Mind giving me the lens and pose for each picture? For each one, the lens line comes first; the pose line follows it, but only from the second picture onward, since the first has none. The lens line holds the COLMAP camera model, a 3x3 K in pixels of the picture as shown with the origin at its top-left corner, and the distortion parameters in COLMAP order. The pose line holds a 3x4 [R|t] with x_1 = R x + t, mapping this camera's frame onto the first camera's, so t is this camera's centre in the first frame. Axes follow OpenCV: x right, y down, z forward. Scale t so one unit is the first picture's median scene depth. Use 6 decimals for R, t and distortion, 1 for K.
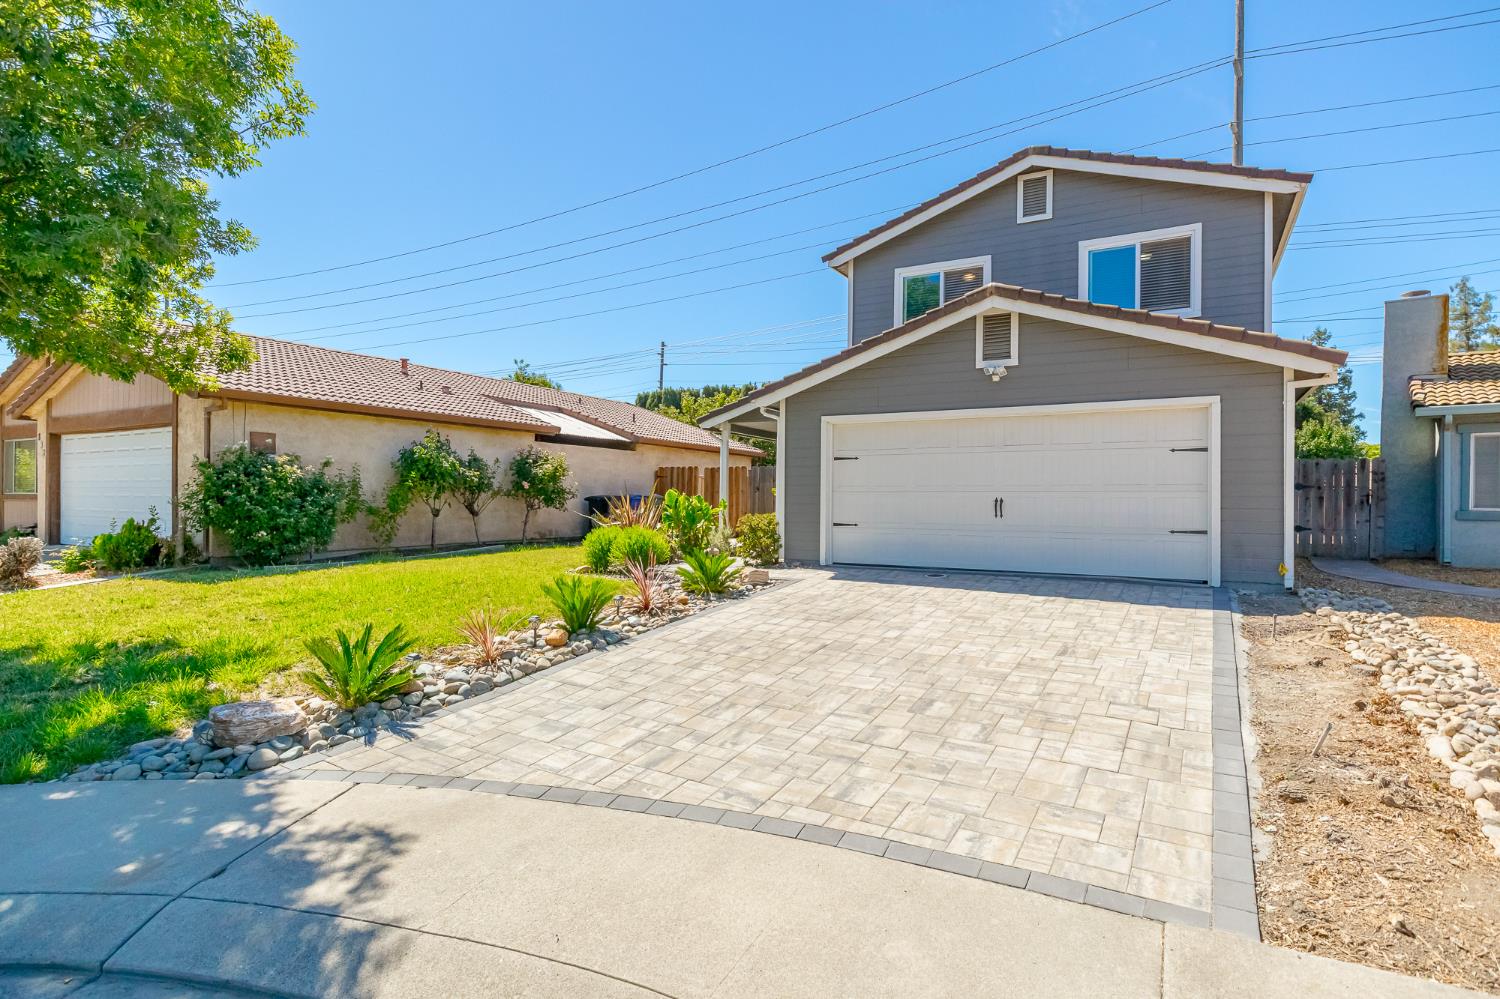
lens RADIAL K [[776.3, 0, 778.6], [0, 776.3, 498.7], [0, 0, 1]] dist [-0.005838, -0.000639]
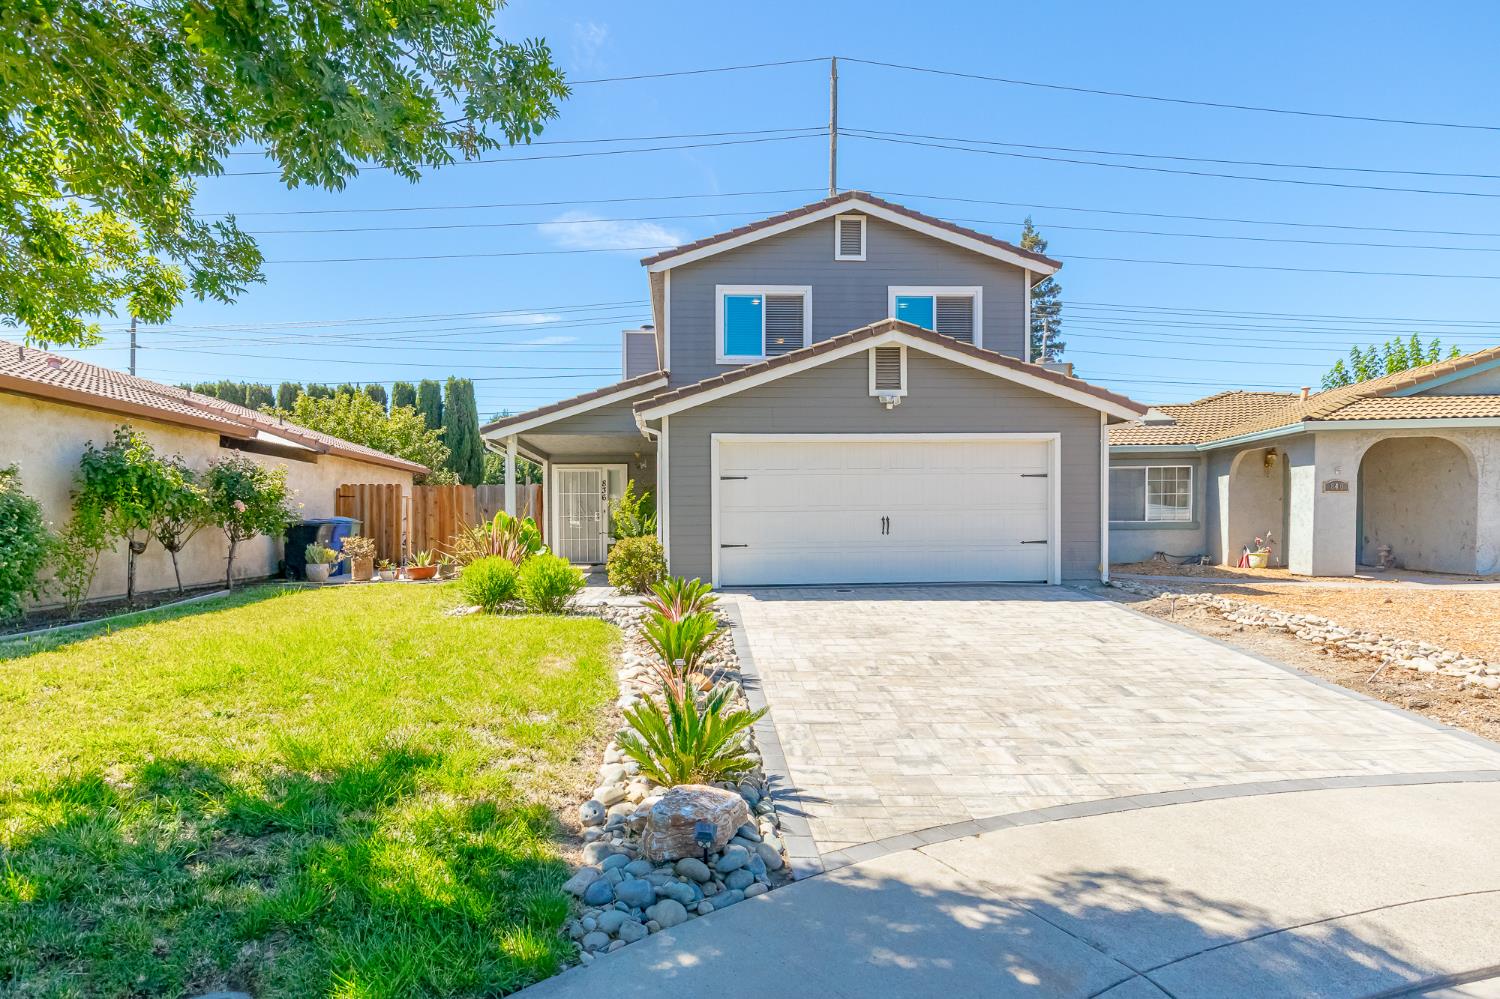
lens RADIAL K [[808.3, 0, 747.0], [0, 808.3, 546.0], [0, 0, 1]] dist [-0.003068, -0.001158]
pose [[0.837617, -0.030291, 0.545418, -0.513120], [0.013694, 0.999312, 0.034469, -0.001333], [-0.546086, -0.021403, 0.837455, 0.155466]]
